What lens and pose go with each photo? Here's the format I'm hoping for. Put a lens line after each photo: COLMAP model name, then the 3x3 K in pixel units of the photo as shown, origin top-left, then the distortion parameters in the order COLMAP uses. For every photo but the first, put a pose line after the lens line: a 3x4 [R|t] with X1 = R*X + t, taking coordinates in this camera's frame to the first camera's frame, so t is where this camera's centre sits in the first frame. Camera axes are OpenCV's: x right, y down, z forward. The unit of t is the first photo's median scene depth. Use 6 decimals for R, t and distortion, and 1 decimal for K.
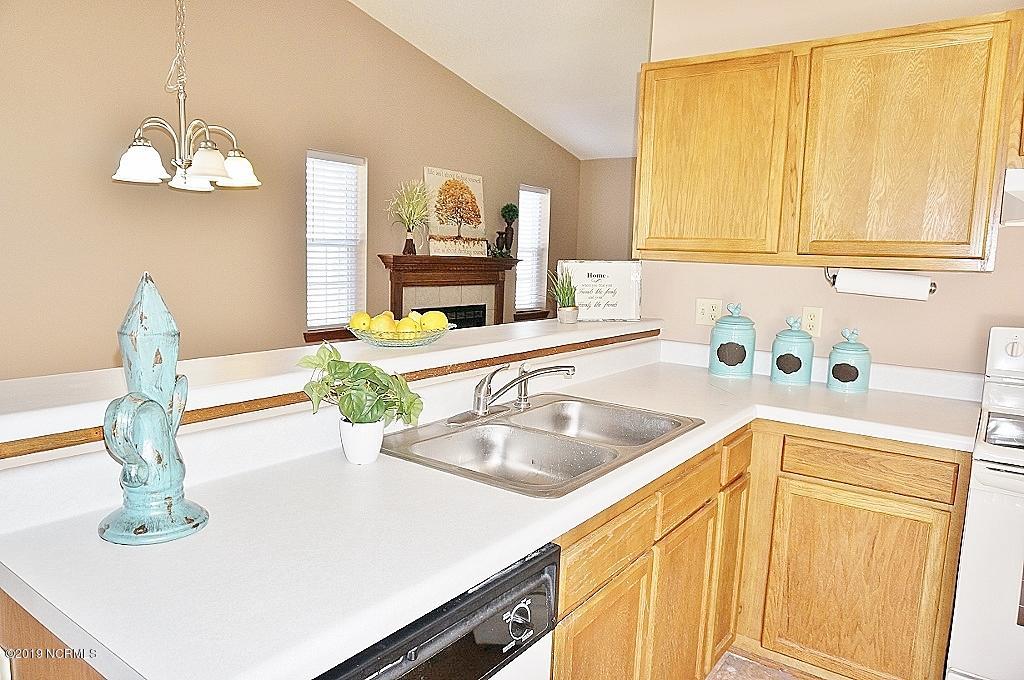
lens RADIAL K [[689.3, 0, 513.6], [0, 689.3, 340.6], [0, 0, 1]] dist [-0.036675, 0.027941]
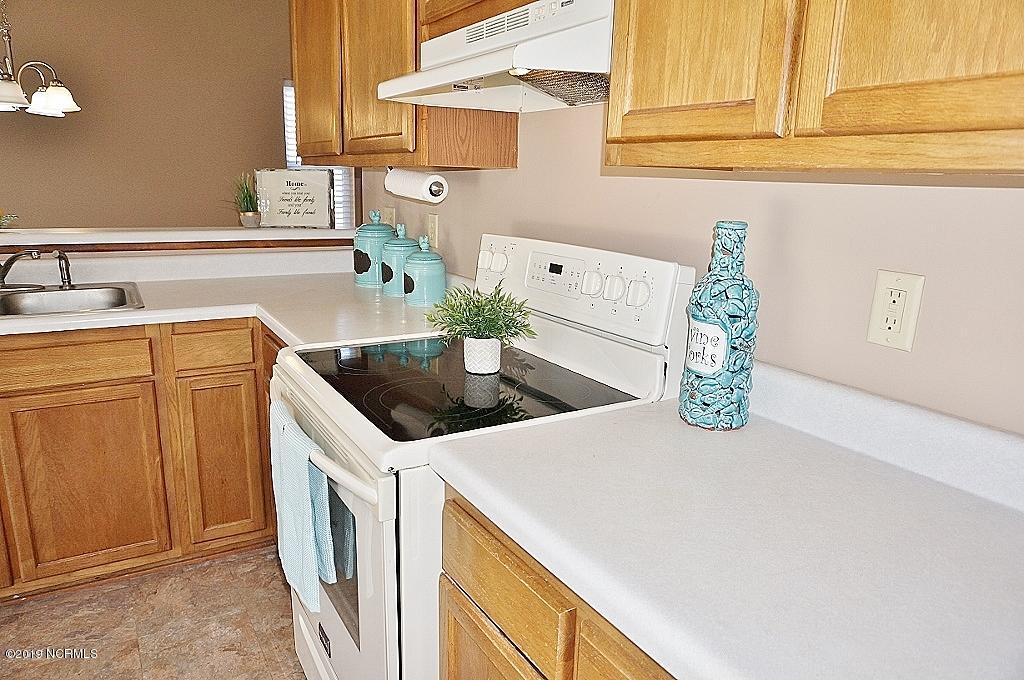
lens RADIAL K [[689.3, 0, 506.5], [0, 689.3, 341.8], [0, 0, 1]] dist [-0.036675, 0.027941]
pose [[0.919086, 0.087315, -0.384261, 0.463585], [-0.051412, 0.993377, 0.102753, 0.010890], [0.390689, -0.074683, 0.917488, 0.087957]]
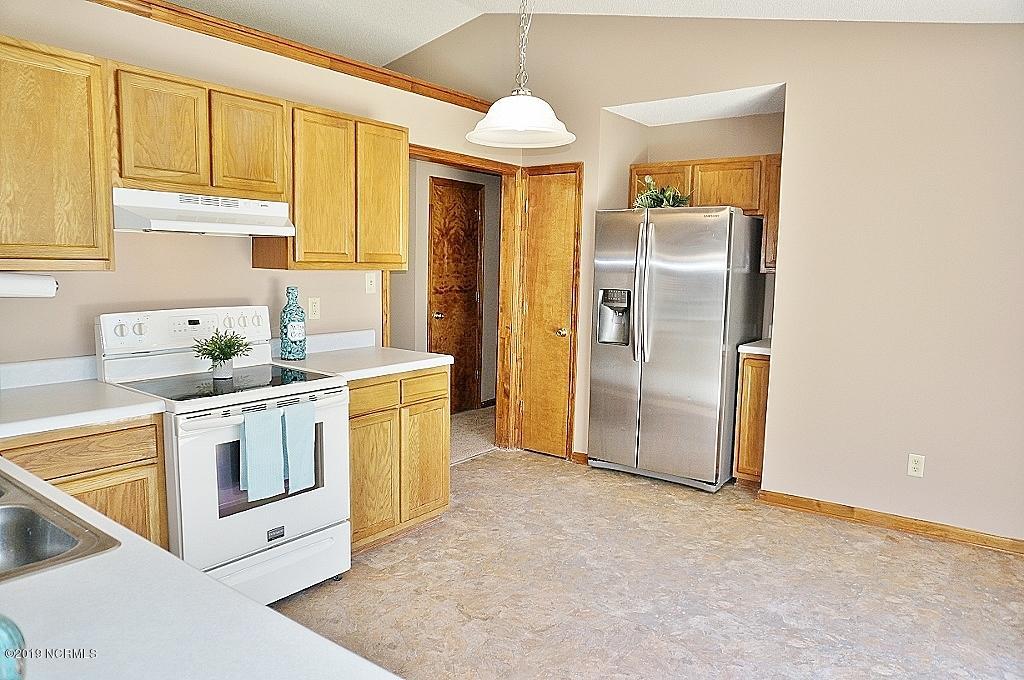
lens RADIAL K [[689.3, 0, 506.1], [0, 689.3, 336.9], [0, 0, 1]] dist [-0.036675, 0.027941]
pose [[0.012229, -0.140241, 0.990042, -0.209313], [0.109635, 0.984335, 0.138079, -0.029748], [-0.993897, 0.106854, 0.027413, 0.111239]]
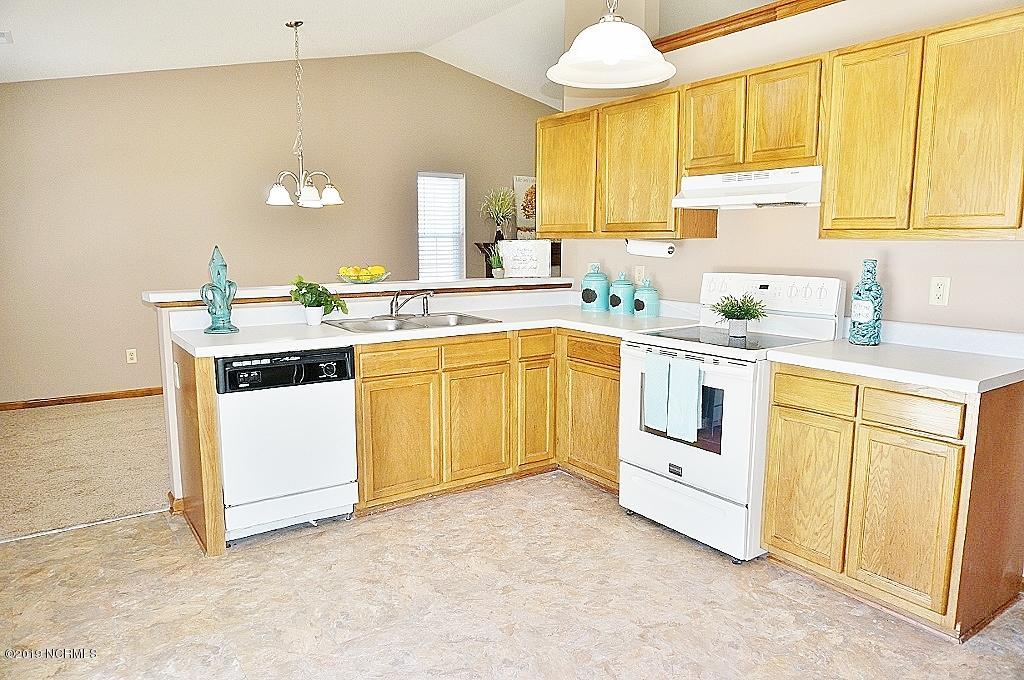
lens RADIAL K [[689.3, 0, 514.2], [0, 689.3, 337.6], [0, 0, 1]] dist [-0.036675, 0.027941]
pose [[0.945919, 0.016785, -0.323970, 0.348352], [-0.014579, 0.999851, 0.009234, 0.053664], [0.324077, -0.004012, 0.946022, -0.295152]]
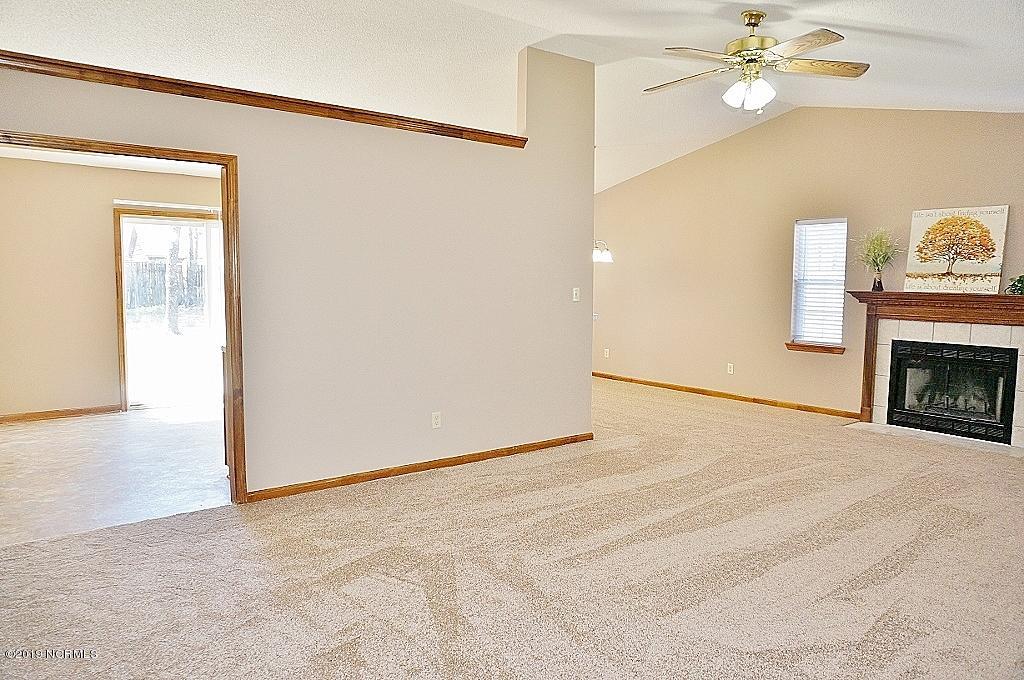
lens RADIAL K [[689.3, 0, 514.1], [0, 689.3, 337.3], [0, 0, 1]] dist [-0.036675, 0.027941]
pose [[-0.265145, 0.048640, -0.962981, 1.247607], [-0.139839, 0.986228, 0.088317, -0.069156], [0.954014, 0.158079, -0.254692, 0.789993]]
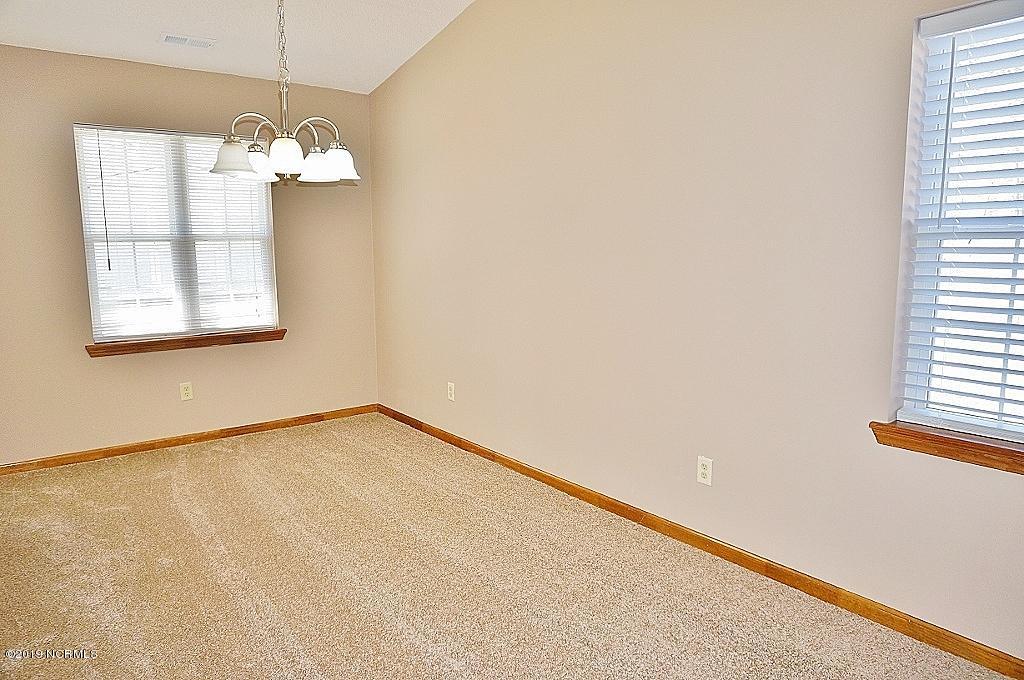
lens RADIAL K [[689.3, 0, 513.2], [0, 689.3, 336.5], [0, 0, 1]] dist [-0.036675, 0.027941]
pose [[-0.267848, 0.107839, -0.957407, 0.197643], [-0.125096, 0.981412, 0.145540, -0.103610], [0.955305, 0.158750, -0.249379, 0.844988]]
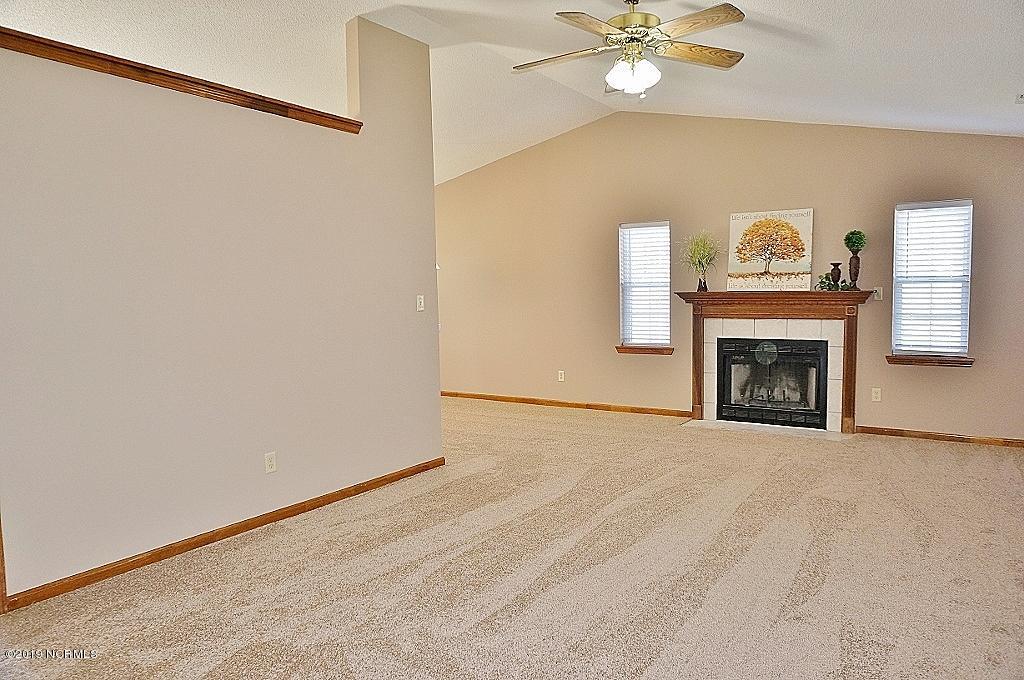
lens RADIAL K [[689.3, 0, 515.6], [0, 689.3, 338.2], [0, 0, 1]] dist [-0.036675, 0.027941]
pose [[0.051892, 0.035400, -0.998025, 1.138898], [-0.108457, 0.993660, 0.029606, -0.047372], [0.992746, 0.106707, 0.055403, 0.677679]]
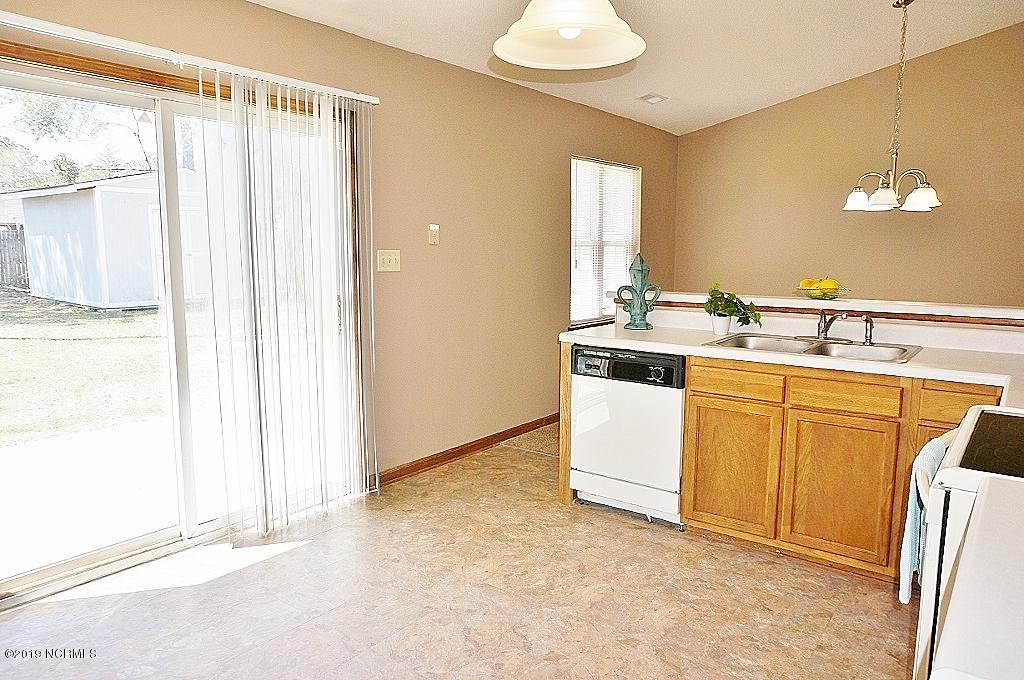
lens RADIAL K [[689.3, 0, 505.9], [0, 689.3, 340.1], [0, 0, 1]] dist [-0.036675, 0.027941]
pose [[-0.035292, 0.099840, -0.994377, 0.617165], [-0.132479, 0.985749, 0.103676, 0.013519], [0.990557, 0.135393, -0.021562, 0.095976]]
